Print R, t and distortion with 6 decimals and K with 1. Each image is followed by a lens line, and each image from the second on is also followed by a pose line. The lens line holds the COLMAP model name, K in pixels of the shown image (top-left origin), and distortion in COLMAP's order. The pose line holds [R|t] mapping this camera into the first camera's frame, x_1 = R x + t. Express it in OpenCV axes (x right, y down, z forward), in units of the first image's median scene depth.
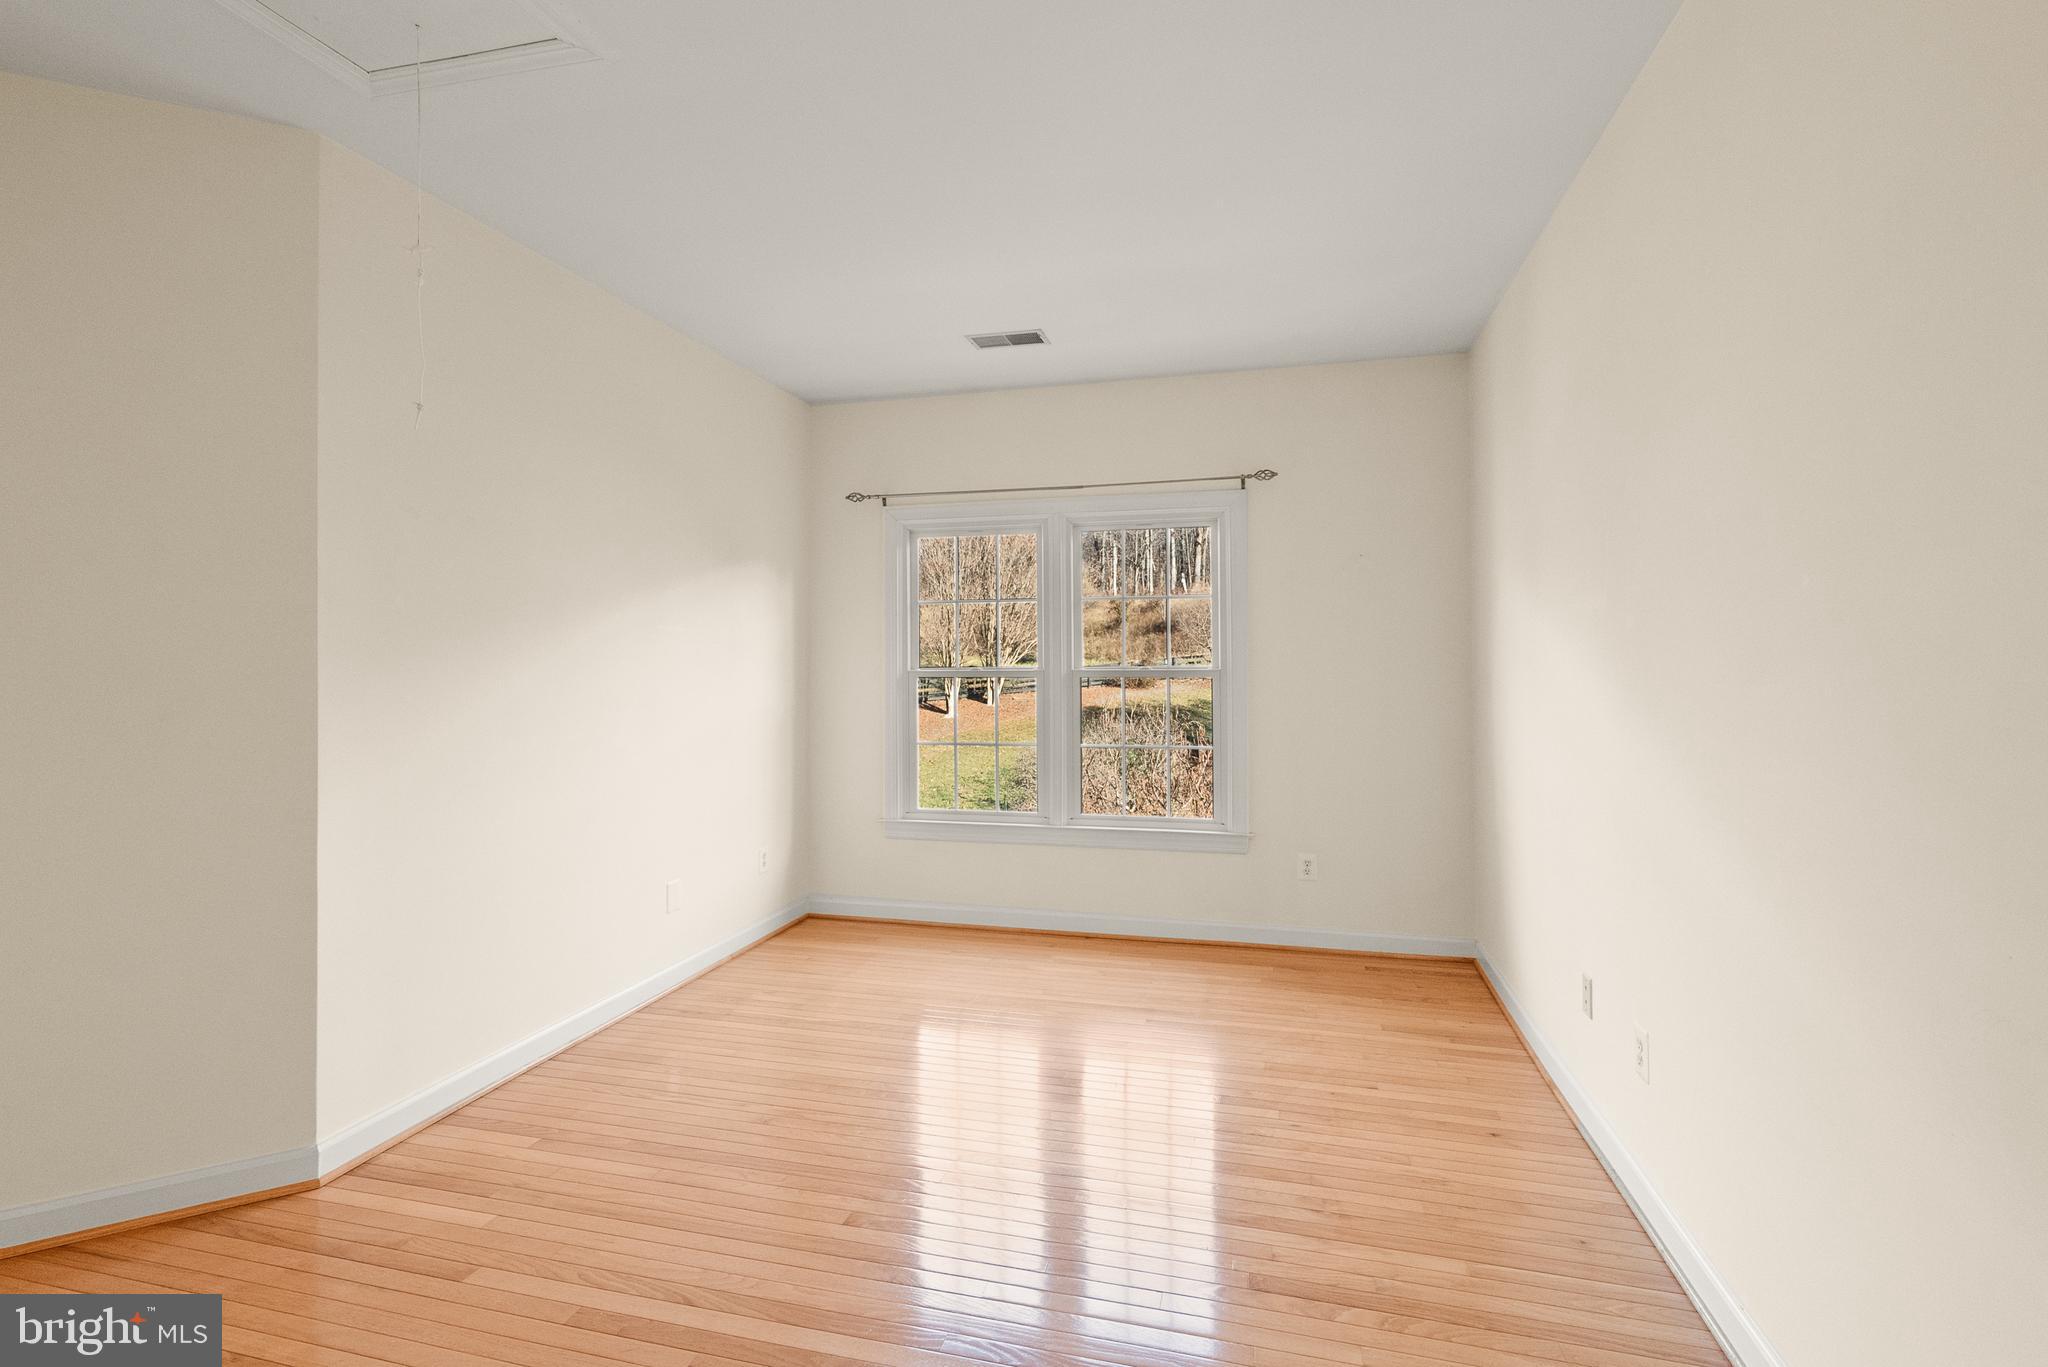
lens RADIAL K [[945.4, 0, 1005.4], [0, 945.4, 649.0], [0, 0, 1]] dist [-0.005280, 0.001215]
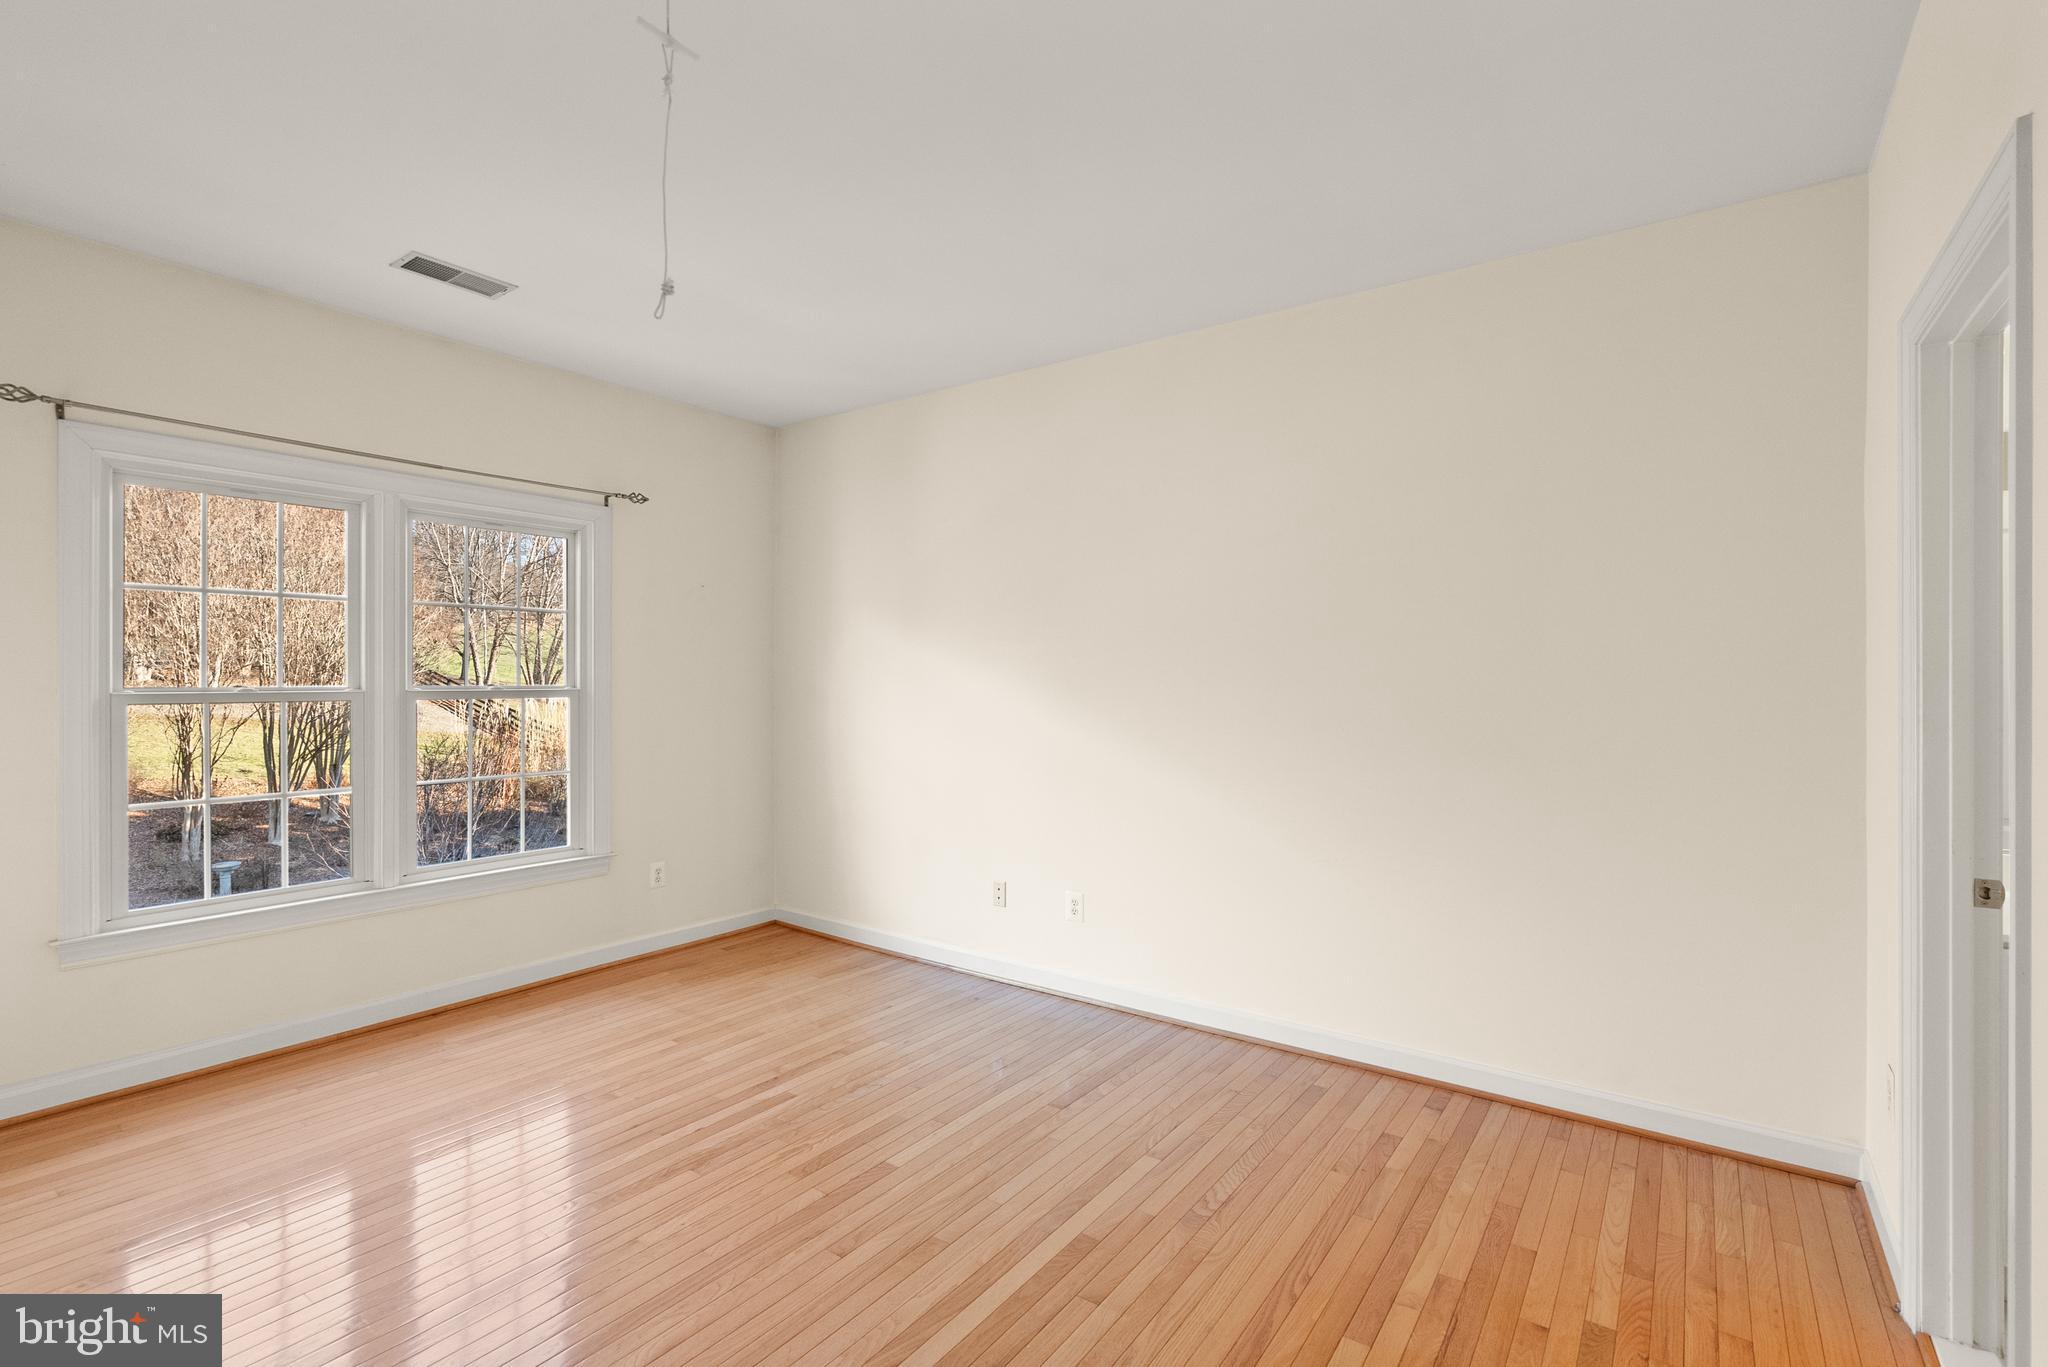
lens RADIAL K [[945.4, 0, 1012.4], [0, 945.4, 681.7], [0, 0, 1]] dist [-0.005280, 0.001215]
pose [[0.363924, 0.001895, 0.931427, -0.548431], [-0.018097, 0.999824, 0.005037, 0.001723], [-0.931253, -0.018689, 0.363894, 0.261224]]
